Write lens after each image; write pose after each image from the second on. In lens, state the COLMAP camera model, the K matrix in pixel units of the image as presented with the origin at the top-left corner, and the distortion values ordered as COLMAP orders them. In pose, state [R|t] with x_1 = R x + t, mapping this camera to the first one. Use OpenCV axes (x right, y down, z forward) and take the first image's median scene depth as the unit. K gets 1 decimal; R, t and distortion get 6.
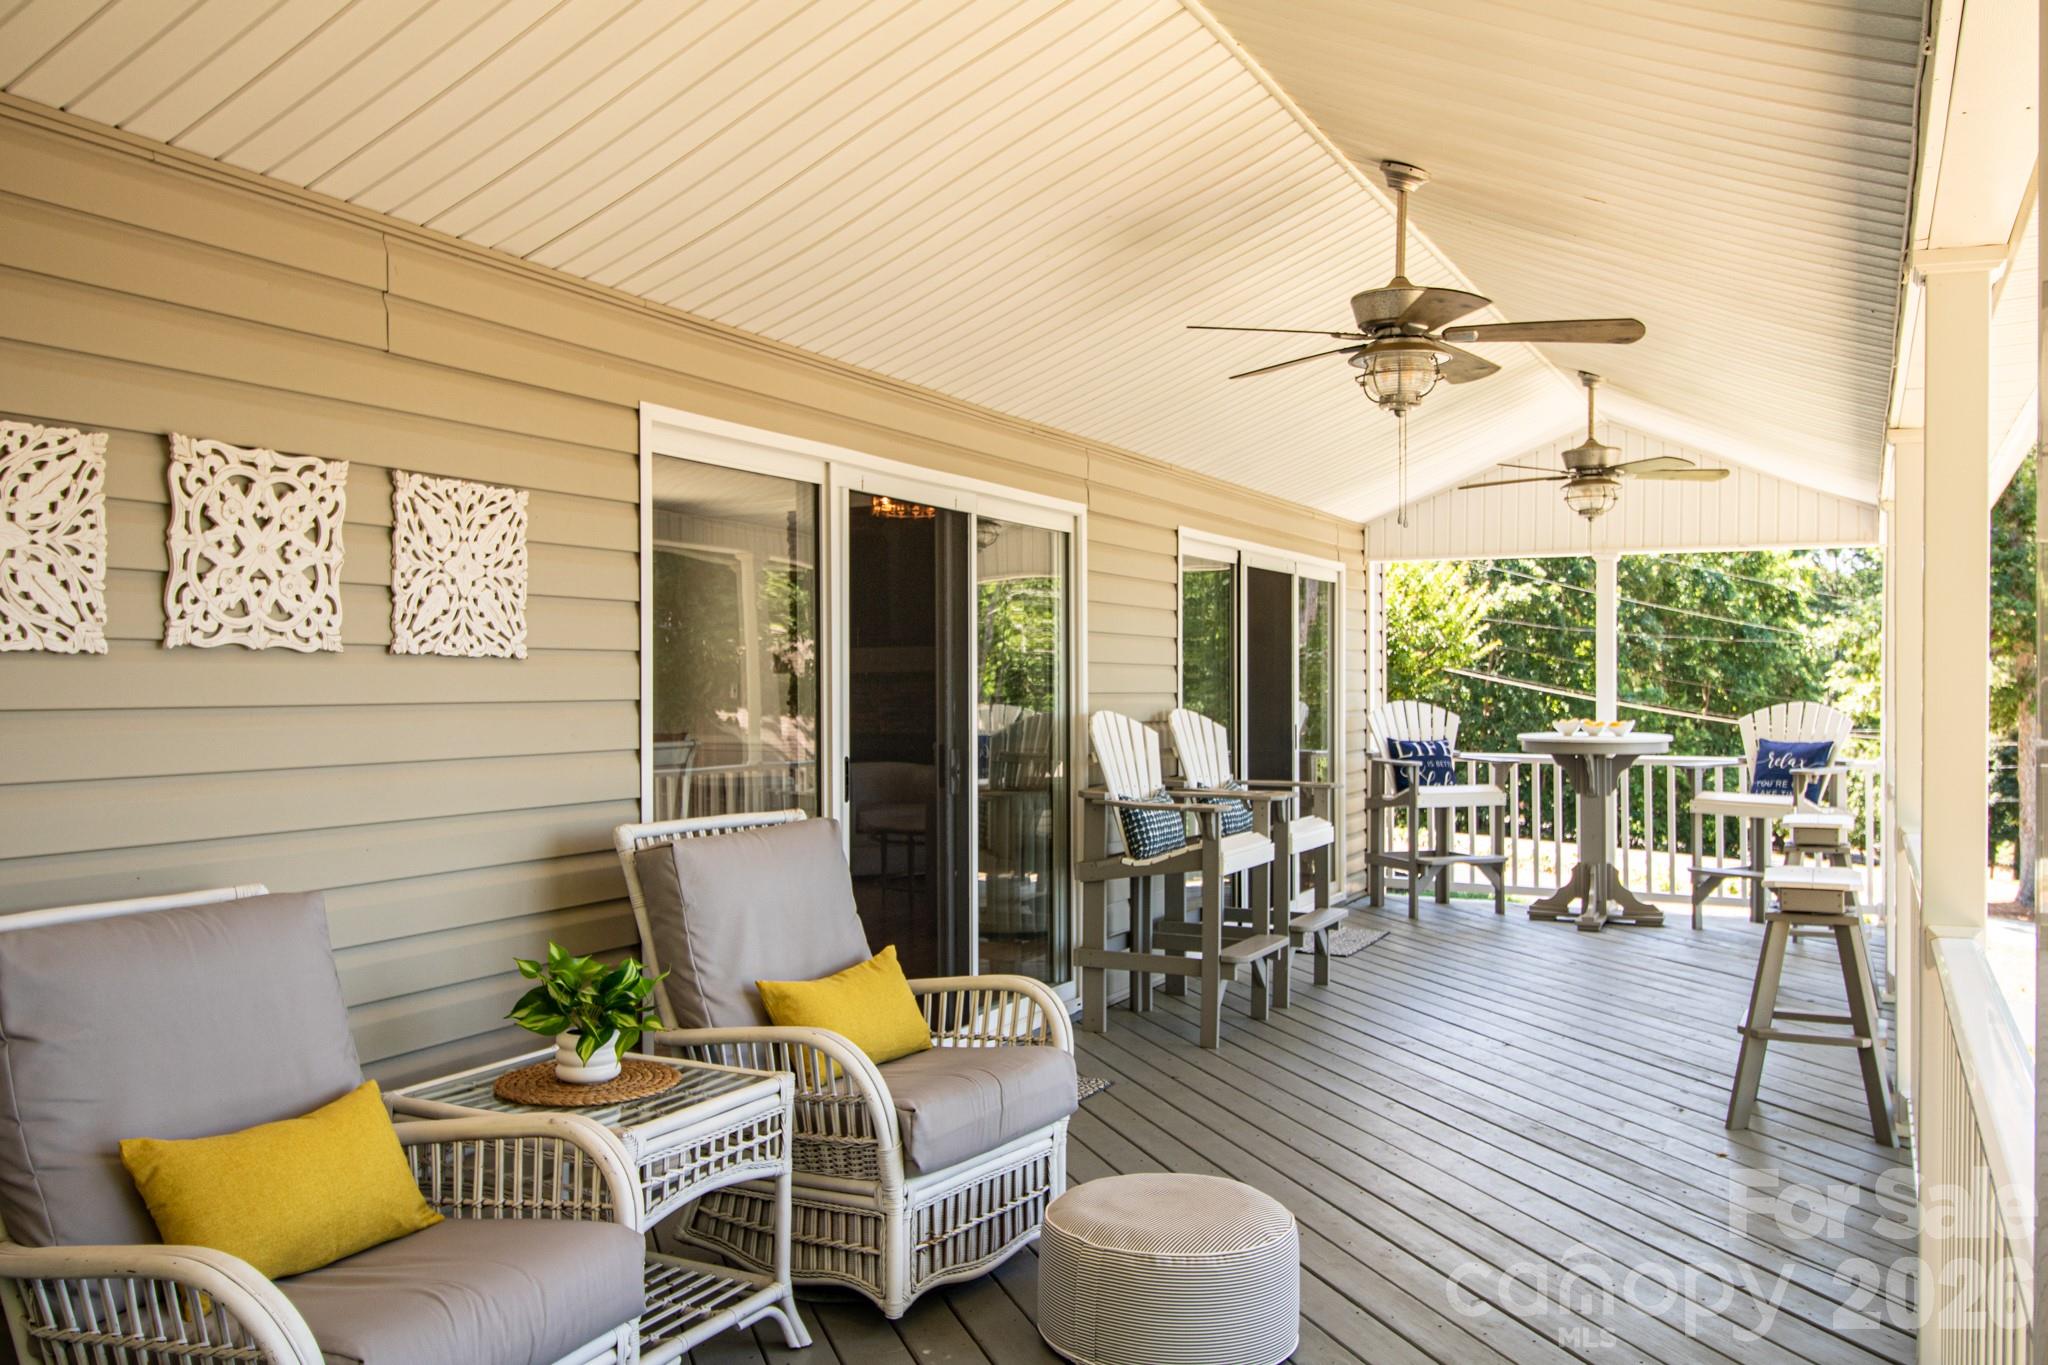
lens RADIAL K [[1616.6, 0, 1024.0], [0, 1616.6, 682.5], [0, 0, 1]] dist [0.010663, -0.008652]
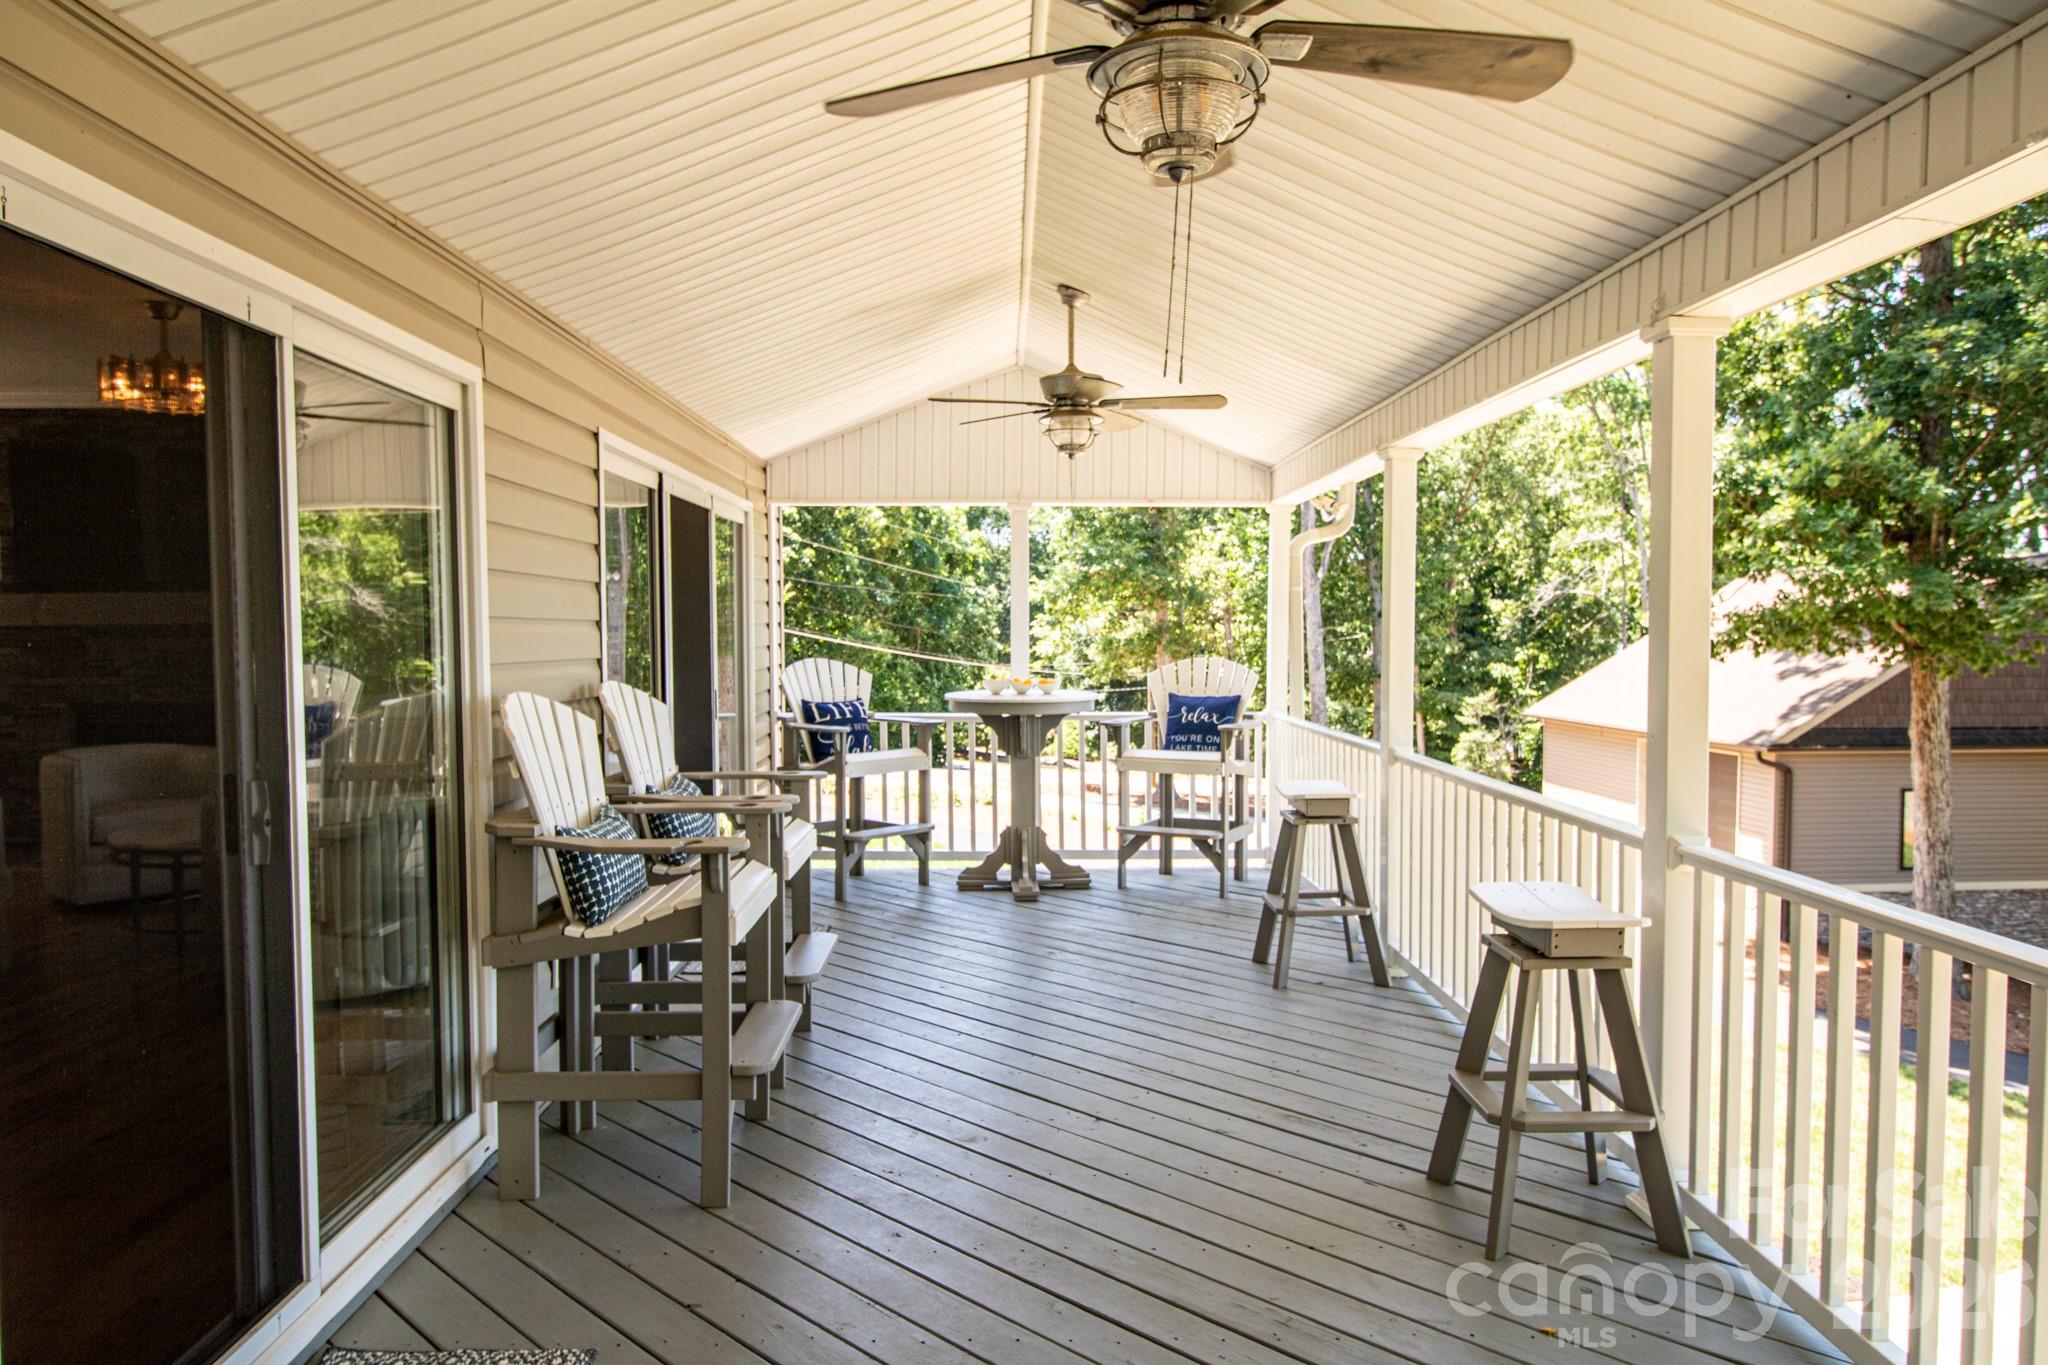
lens RADIAL K [[1326.9, 0, 1028.2], [0, 1326.9, 686.8], [0, 0, 1]] dist [-0.005464, -0.003796]
pose [[0.878439, -0.021803, 0.477357, -0.017511], [0.001060, 0.999045, 0.043681, -0.005466], [-0.477854, -0.037865, 0.877623, 0.318358]]
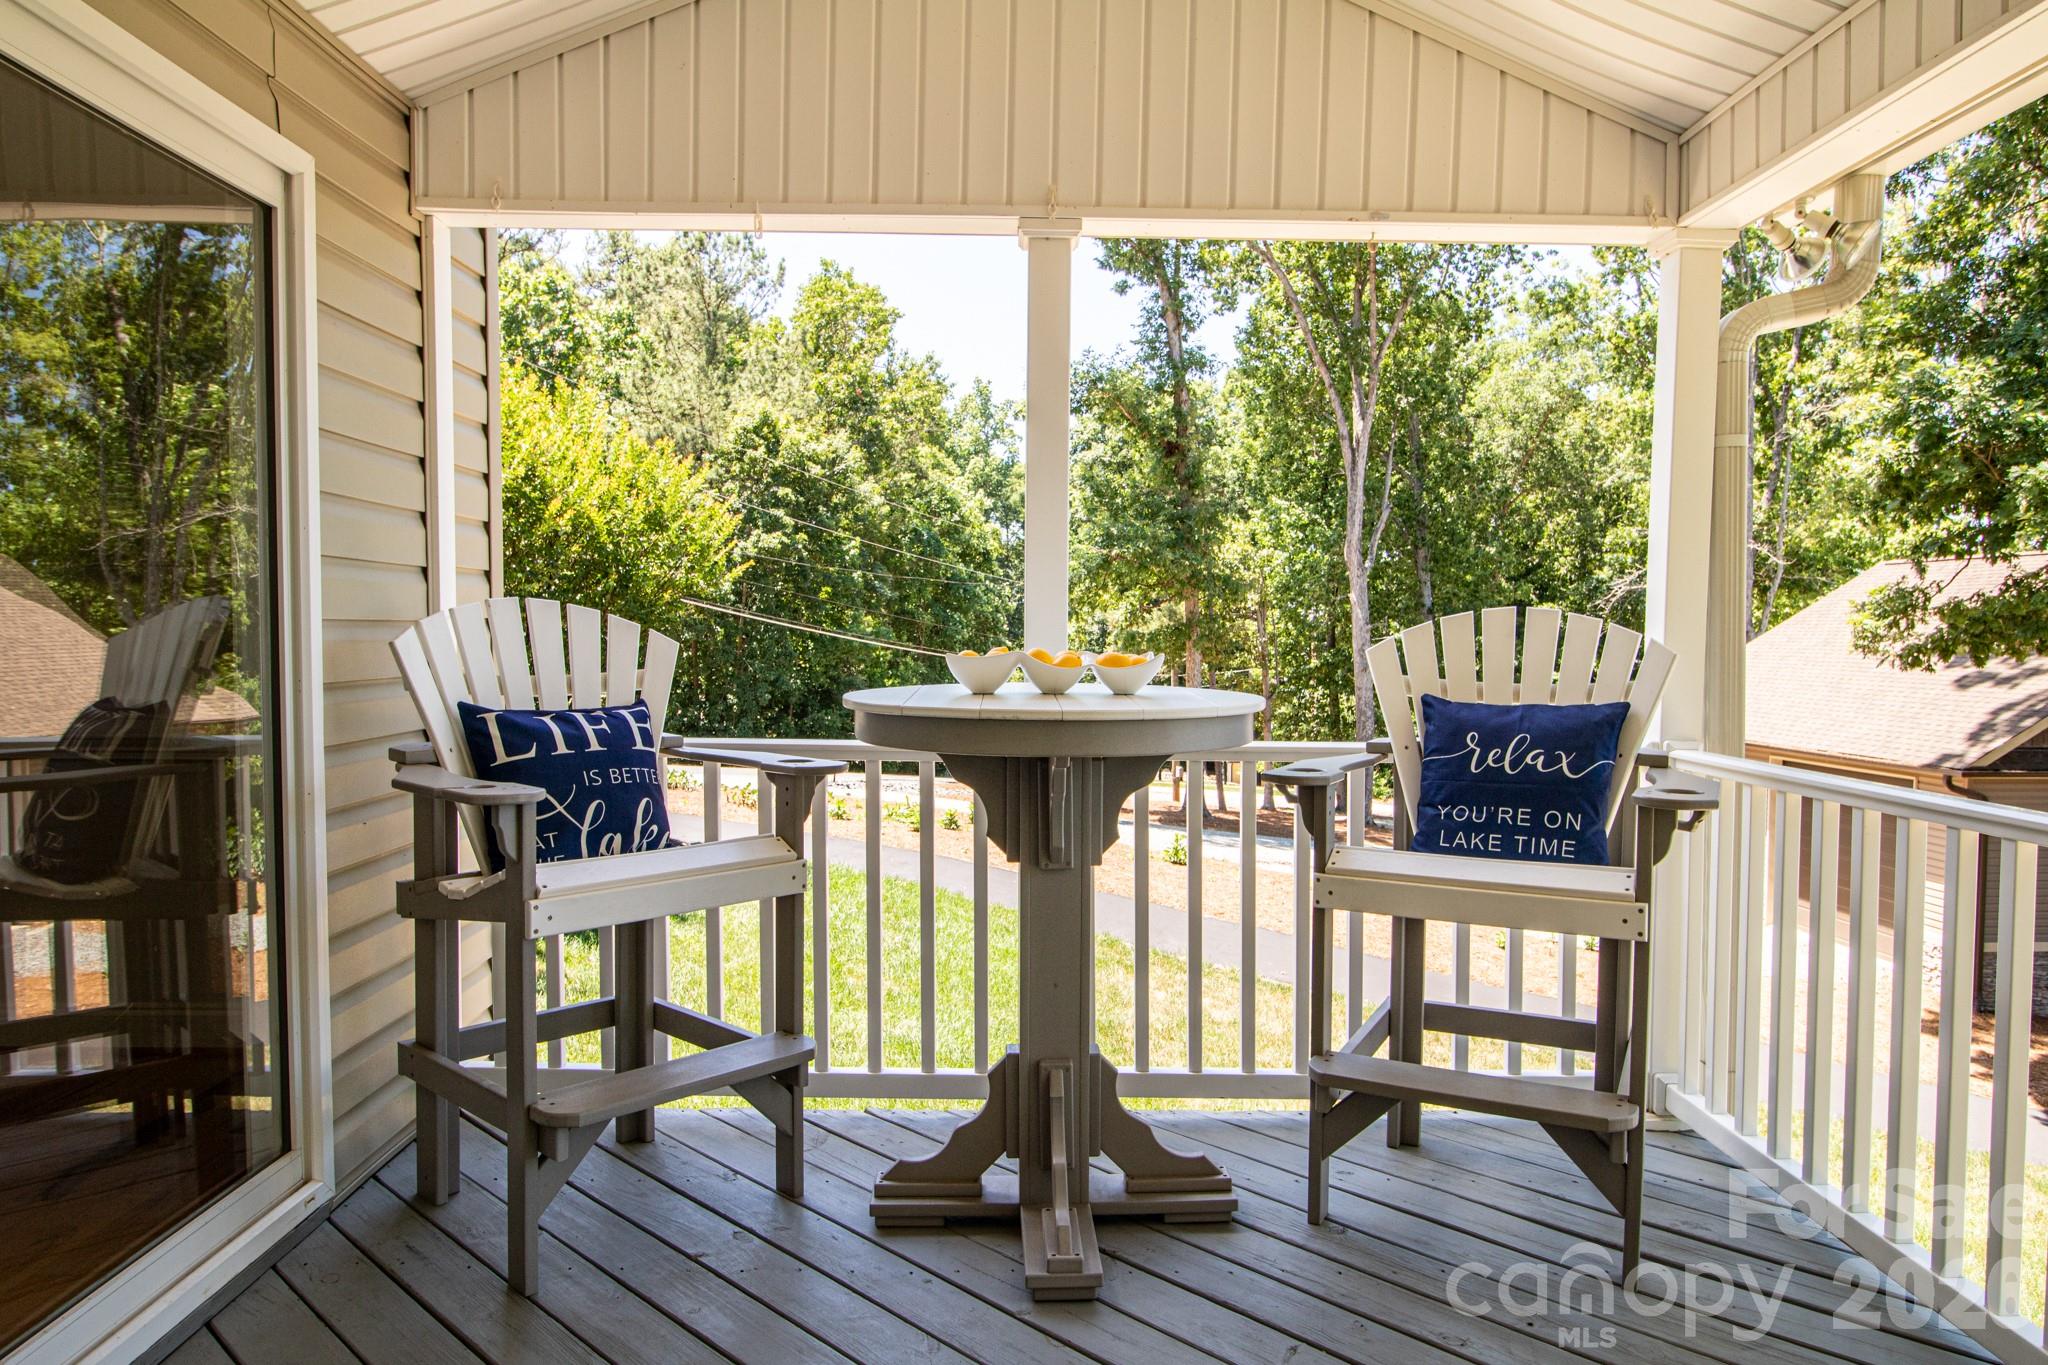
lens RADIAL K [[1326.9, 0, 1028.2], [0, 1326.9, 686.8], [0, 0, 1]] dist [-0.005464, -0.003796]
pose [[0.881168, -0.011266, 0.472669, 0.215069], [-0.010347, 0.999017, 0.043101, 0.019334], [-0.472690, -0.042870, 0.880185, 0.762639]]
